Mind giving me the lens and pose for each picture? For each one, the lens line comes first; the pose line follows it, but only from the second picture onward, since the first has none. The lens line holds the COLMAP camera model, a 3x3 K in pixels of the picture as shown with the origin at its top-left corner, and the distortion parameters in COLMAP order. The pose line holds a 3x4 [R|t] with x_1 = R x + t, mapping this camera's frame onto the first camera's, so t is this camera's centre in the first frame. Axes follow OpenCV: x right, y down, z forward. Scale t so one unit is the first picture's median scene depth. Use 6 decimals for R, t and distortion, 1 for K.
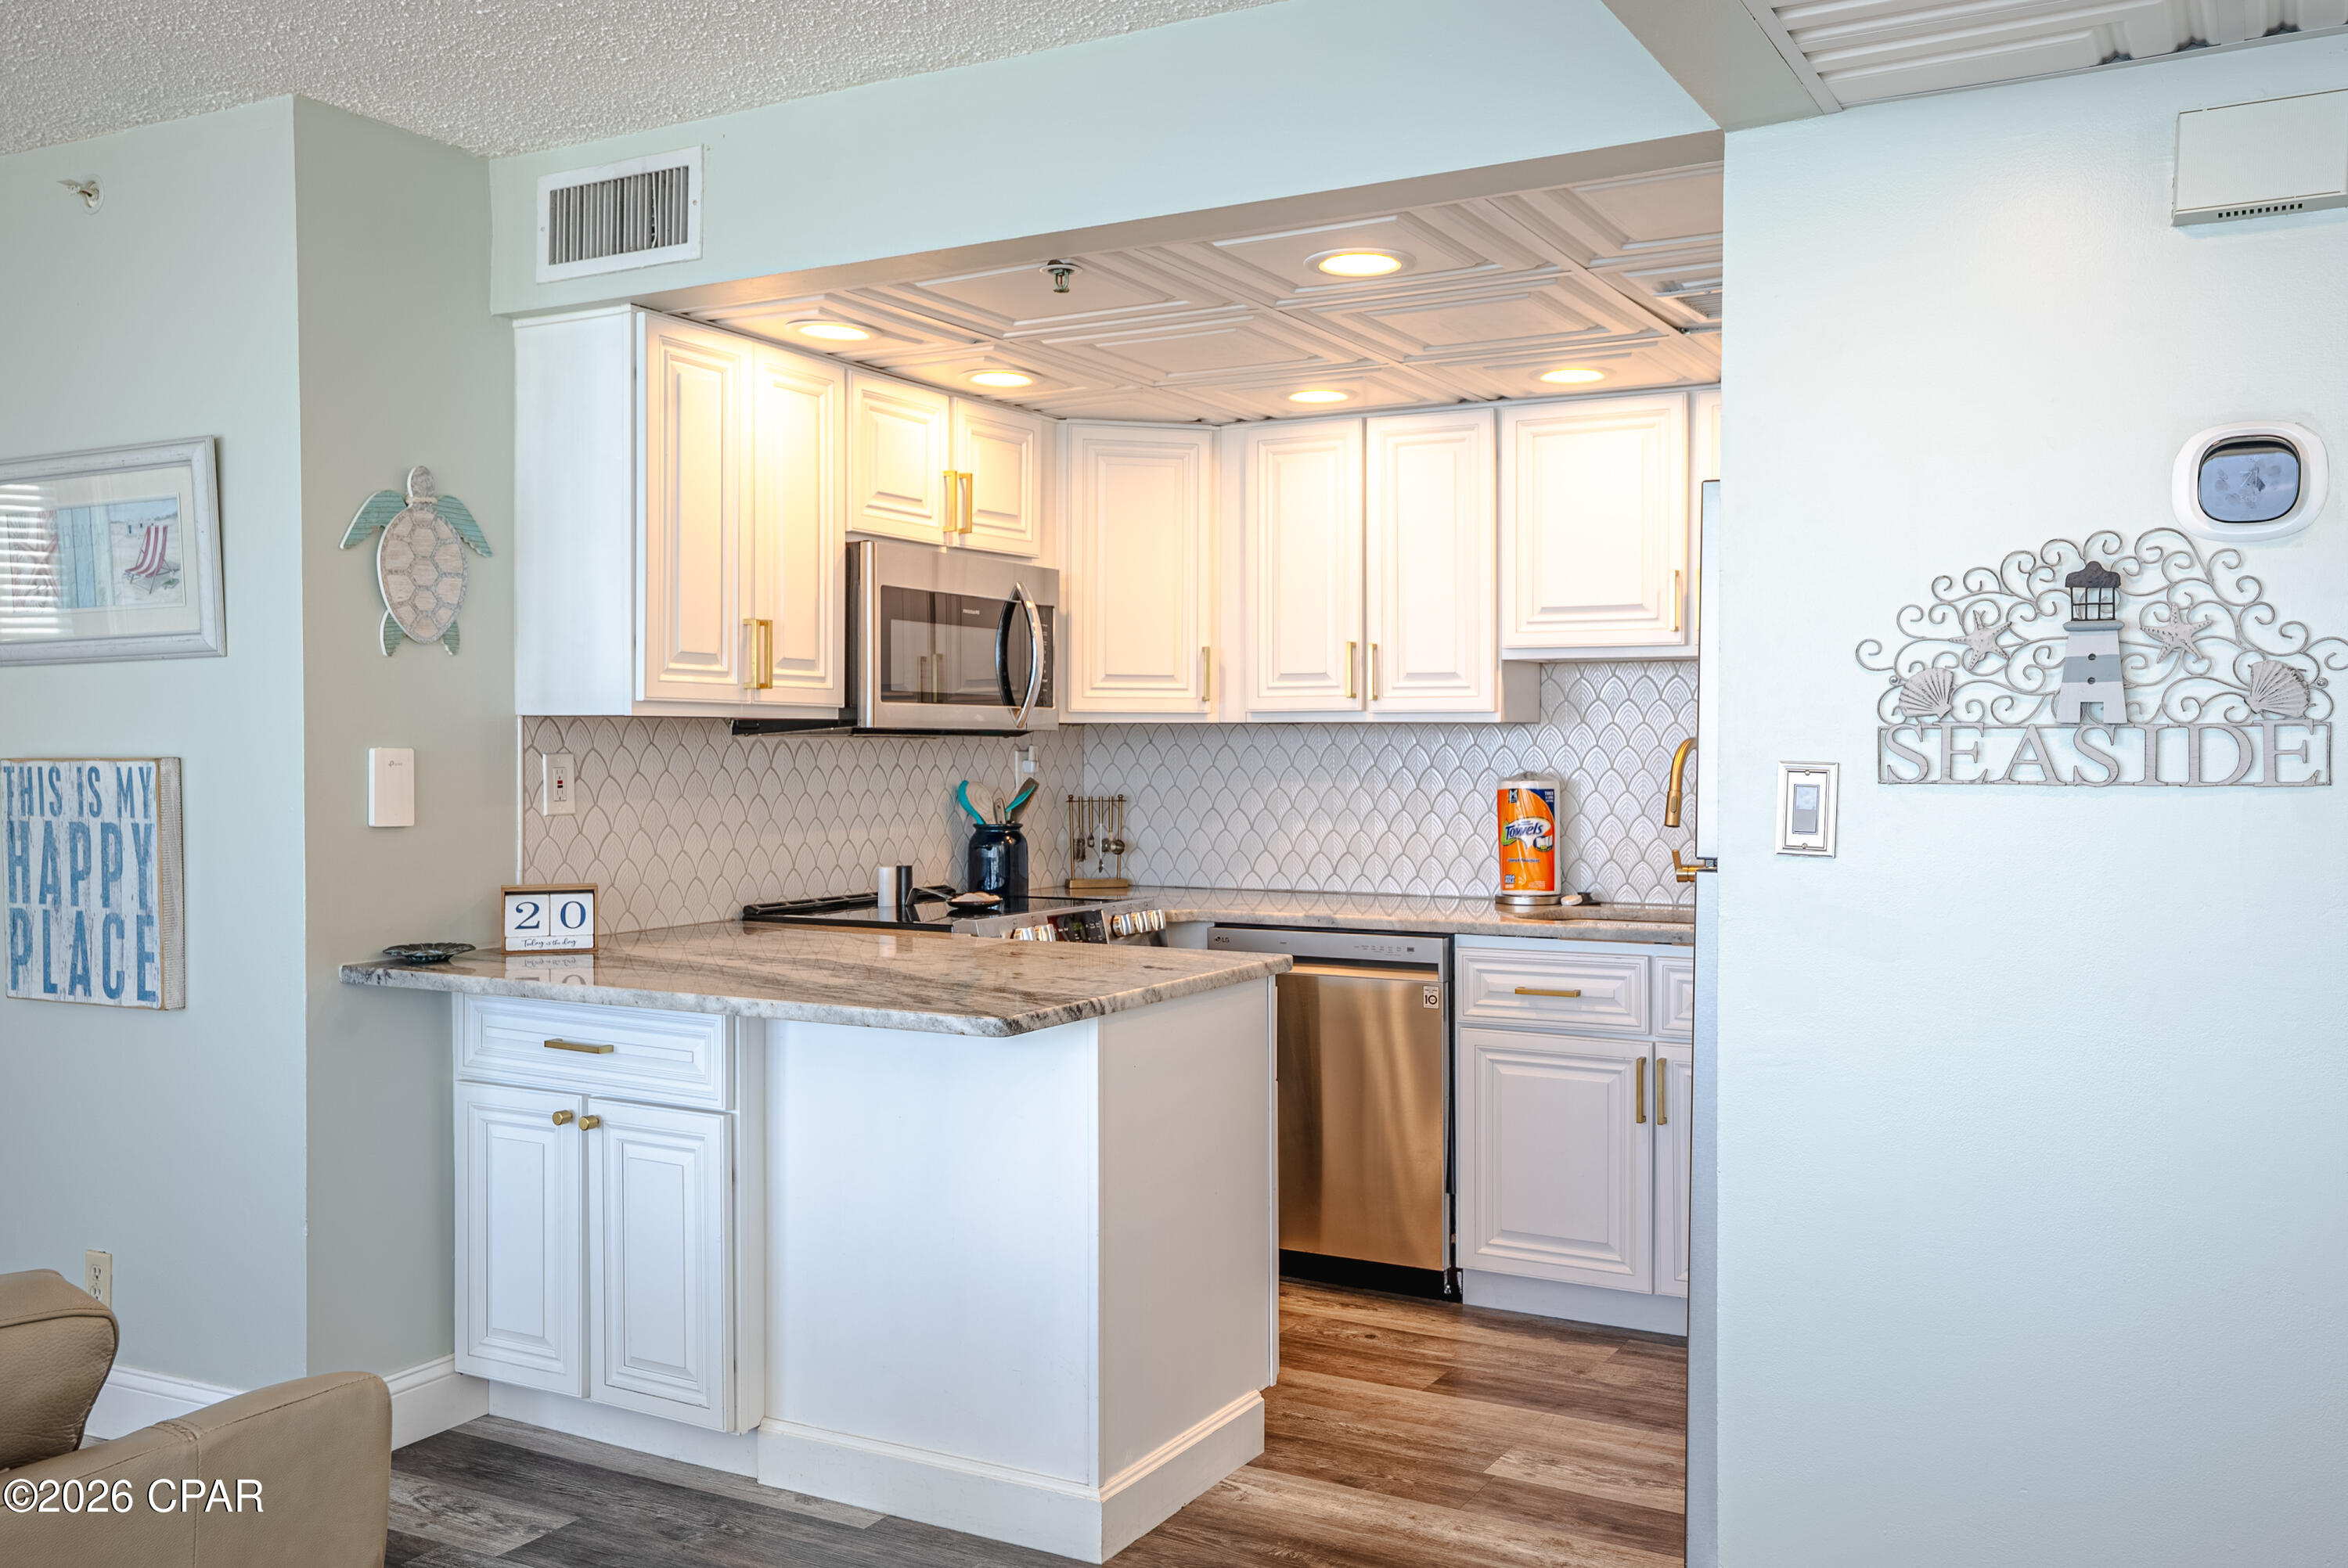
lens RADIAL K [[1962.5, 0, 1192.7], [0, 1962.5, 779.8], [0, 0, 1]] dist [0.003021, 0.069574]
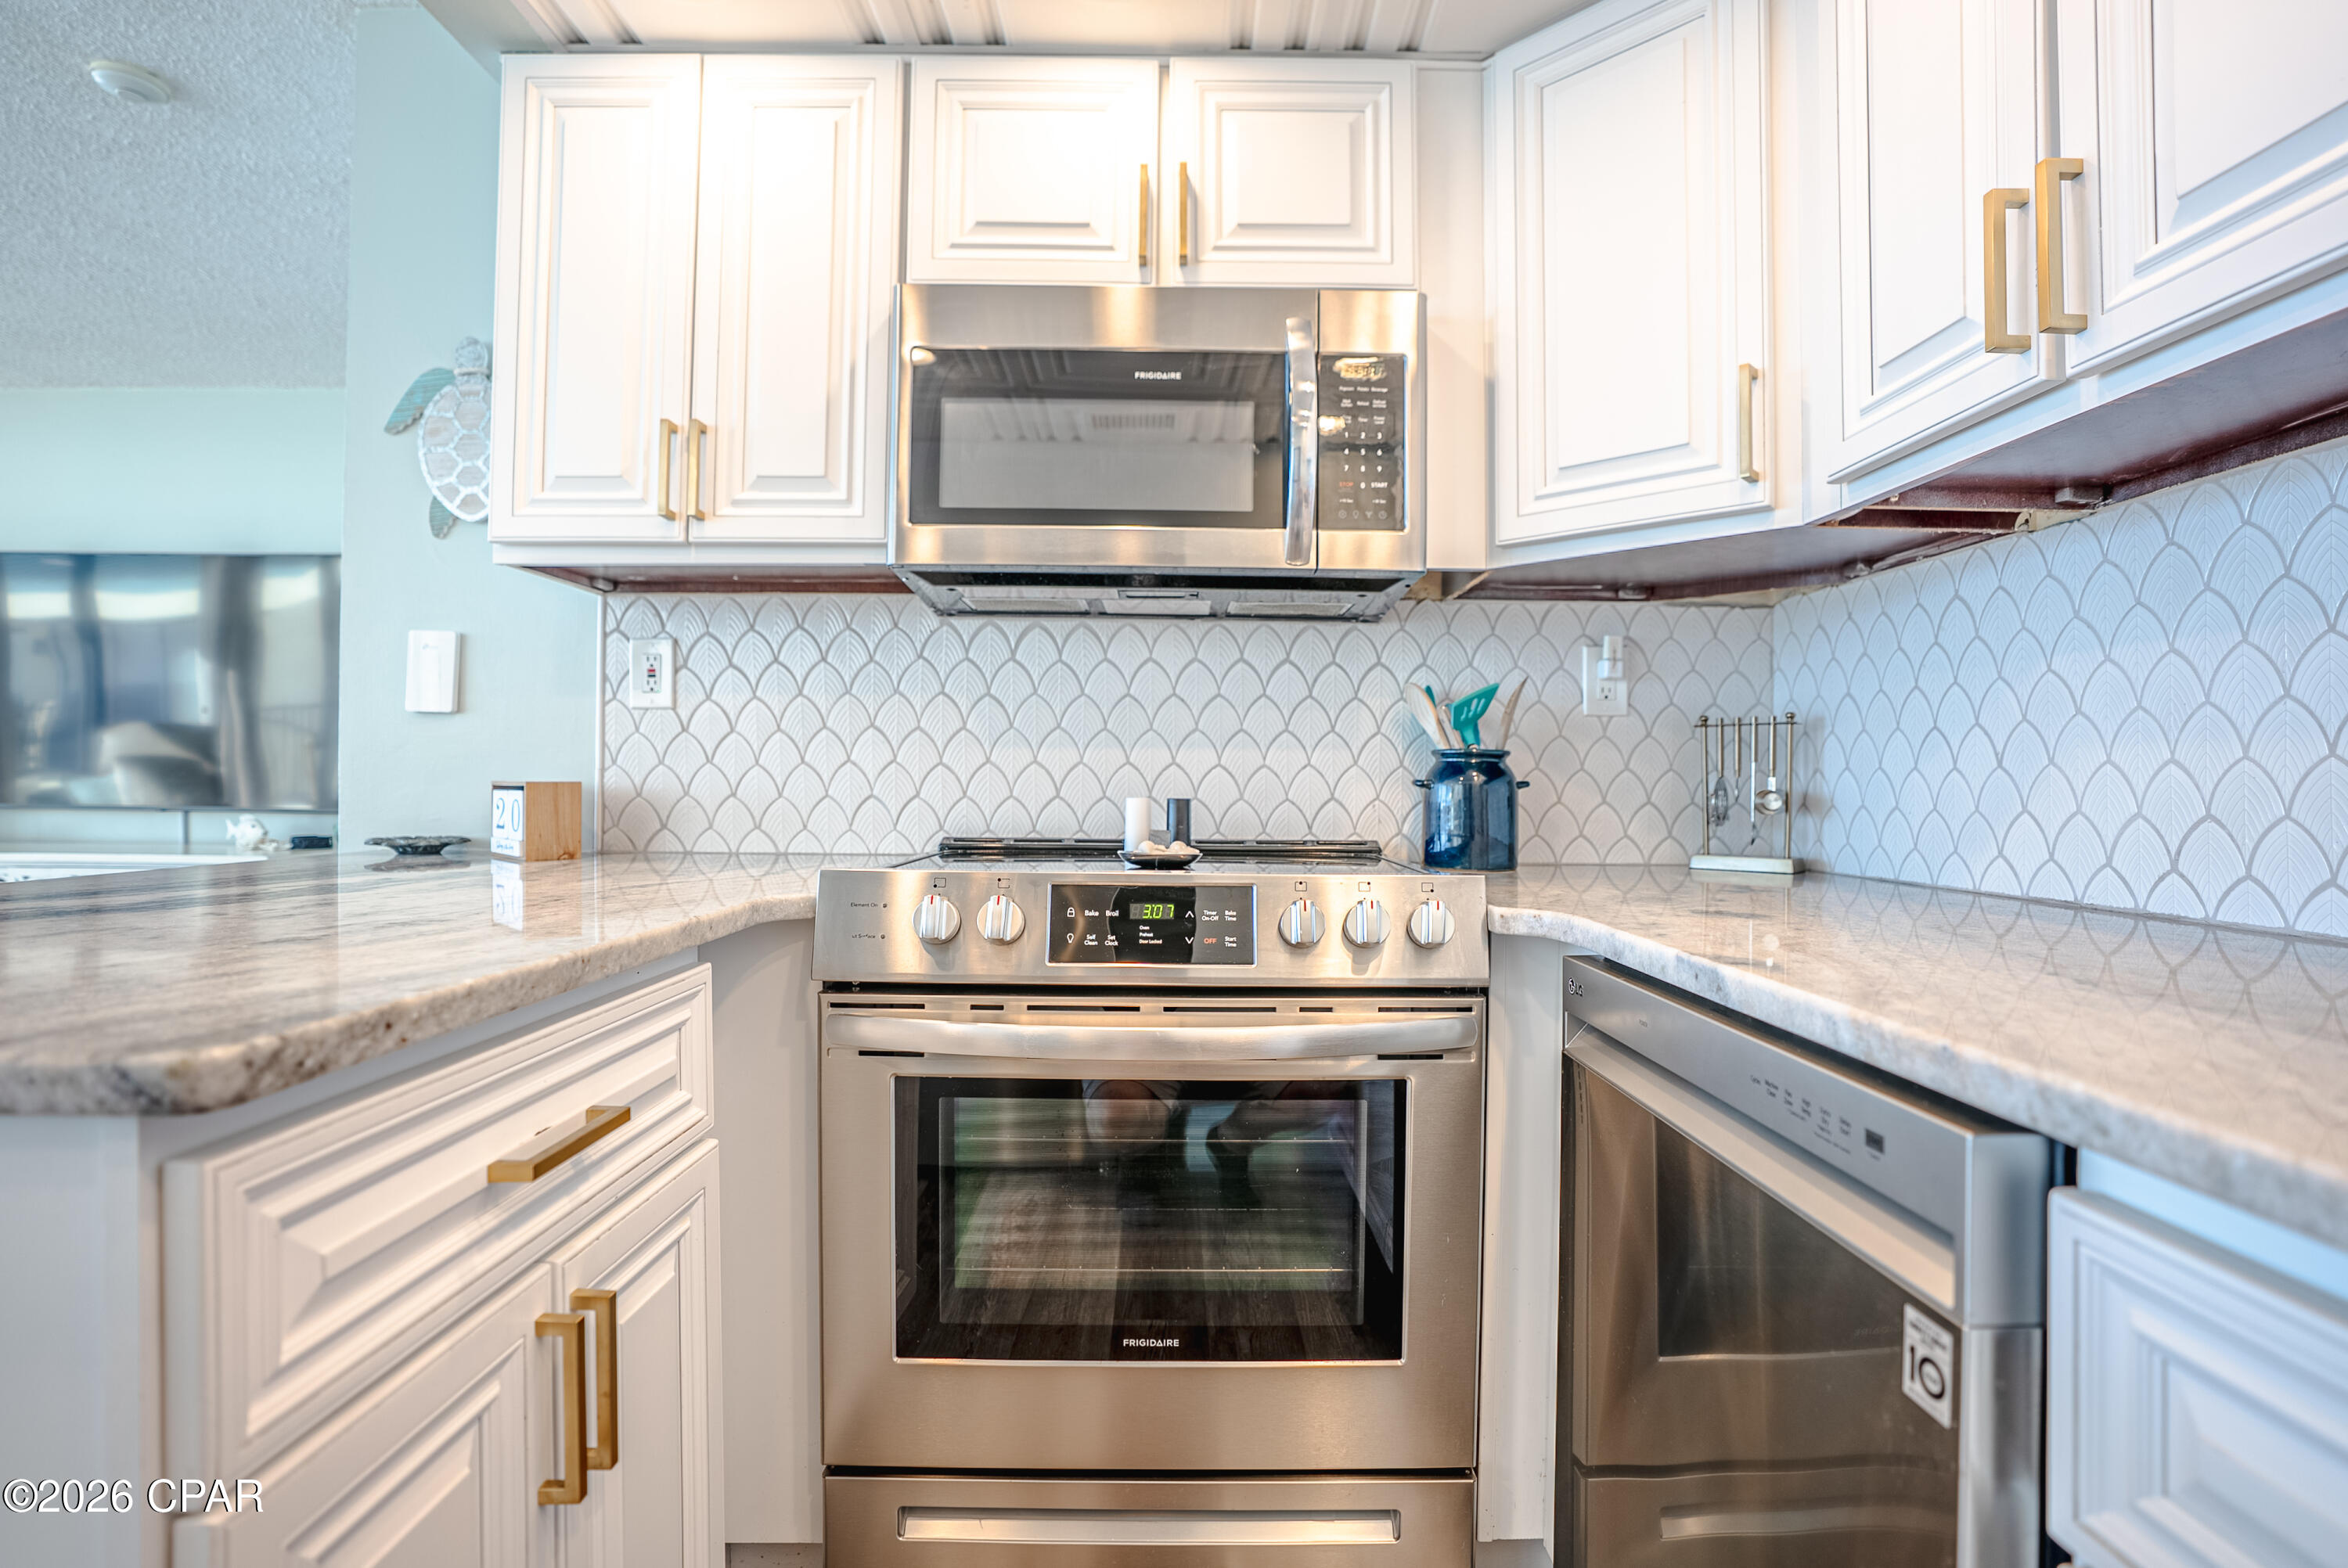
lens RADIAL K [[1115.3, 0, 1194.2], [0, 1115.3, 772.4], [0, 0, 1]] dist [-0.056311, 0.019284]
pose [[0.486613, -0.002792, -0.873613, 0.236121], [-0.024542, 0.999557, -0.016865, 0.051925], [0.873273, 0.029646, 0.486329, 1.037388]]
